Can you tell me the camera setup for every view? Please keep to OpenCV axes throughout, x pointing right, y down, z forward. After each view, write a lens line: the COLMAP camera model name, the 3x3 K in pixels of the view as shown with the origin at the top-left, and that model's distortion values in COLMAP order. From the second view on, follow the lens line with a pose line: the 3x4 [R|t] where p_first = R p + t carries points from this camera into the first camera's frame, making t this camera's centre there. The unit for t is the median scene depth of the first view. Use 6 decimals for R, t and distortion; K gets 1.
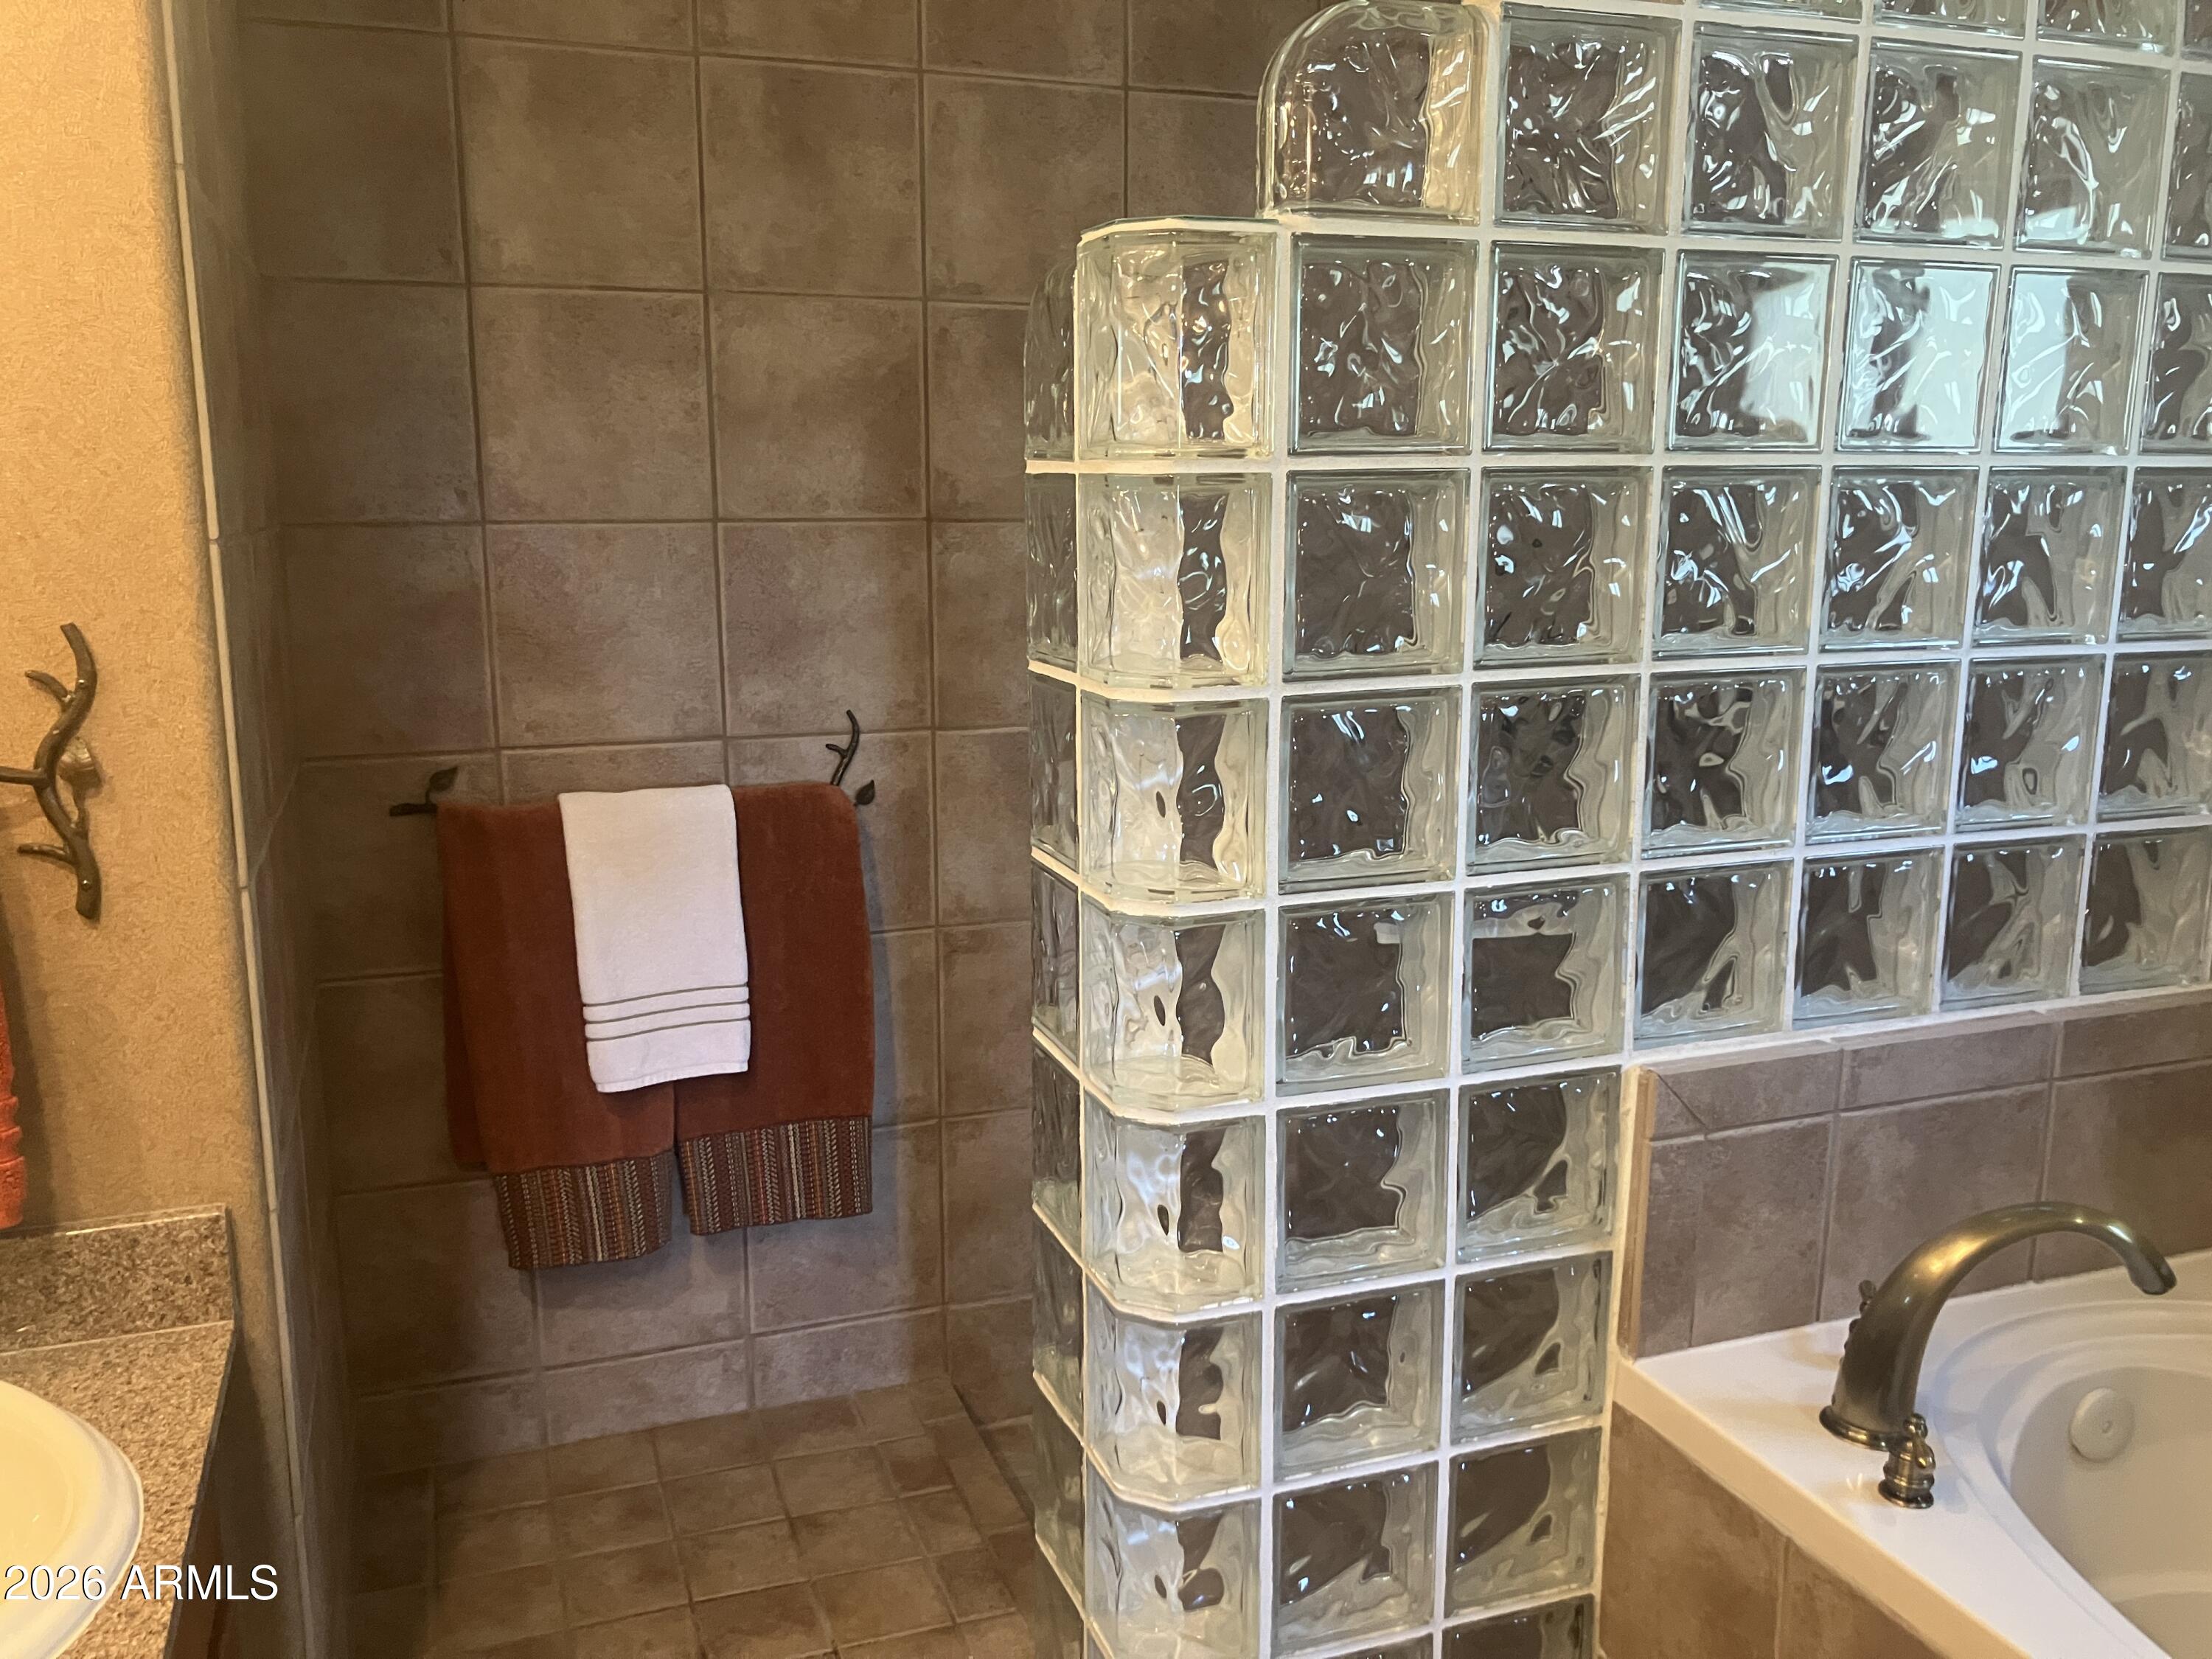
lens RADIAL K [[1818.6, 0, 1103.9], [0, 1818.6, 839.8], [0, 0, 1]] dist [0.020543, -0.007982]
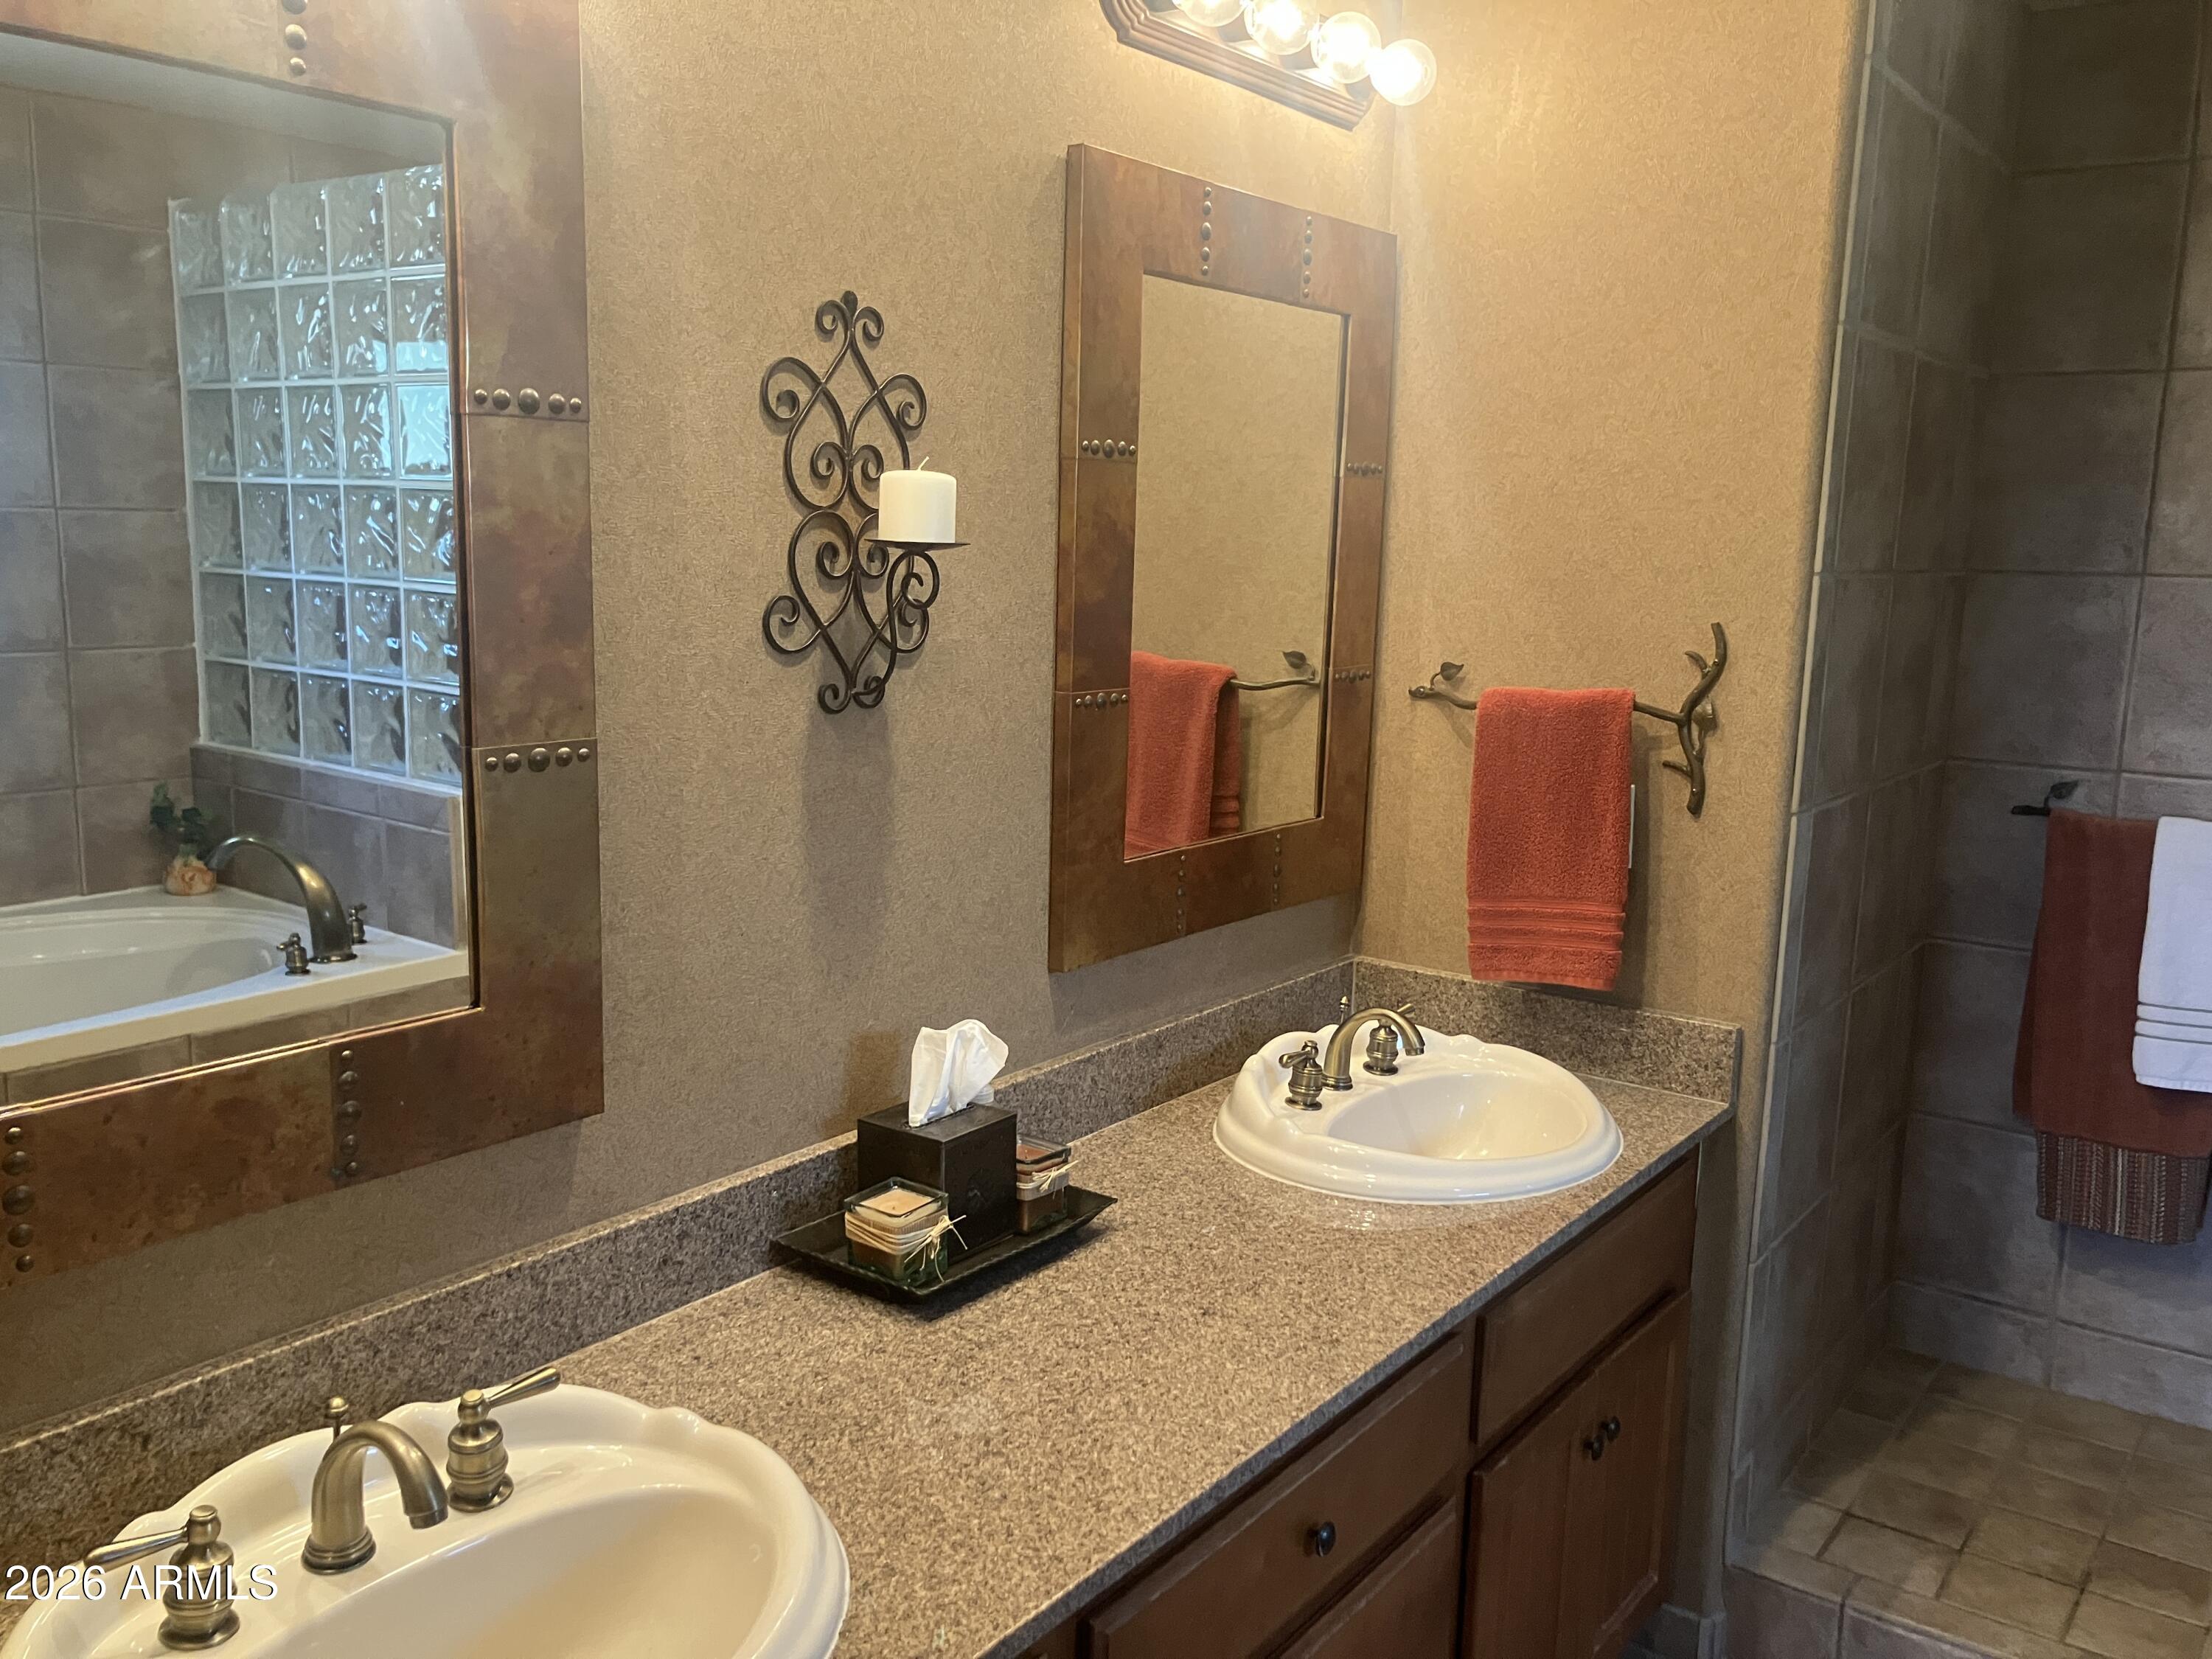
lens RADIAL K [[1818.6, 0, 1103.9], [0, 1818.6, 839.8], [0, 0, 1]] dist [0.020543, -0.007982]
pose [[0.543521, 0.156646, -0.824650, 0.290381], [-0.182640, 0.980965, 0.065962, 0.035140], [0.819285, 0.114763, 0.561784, -0.173154]]
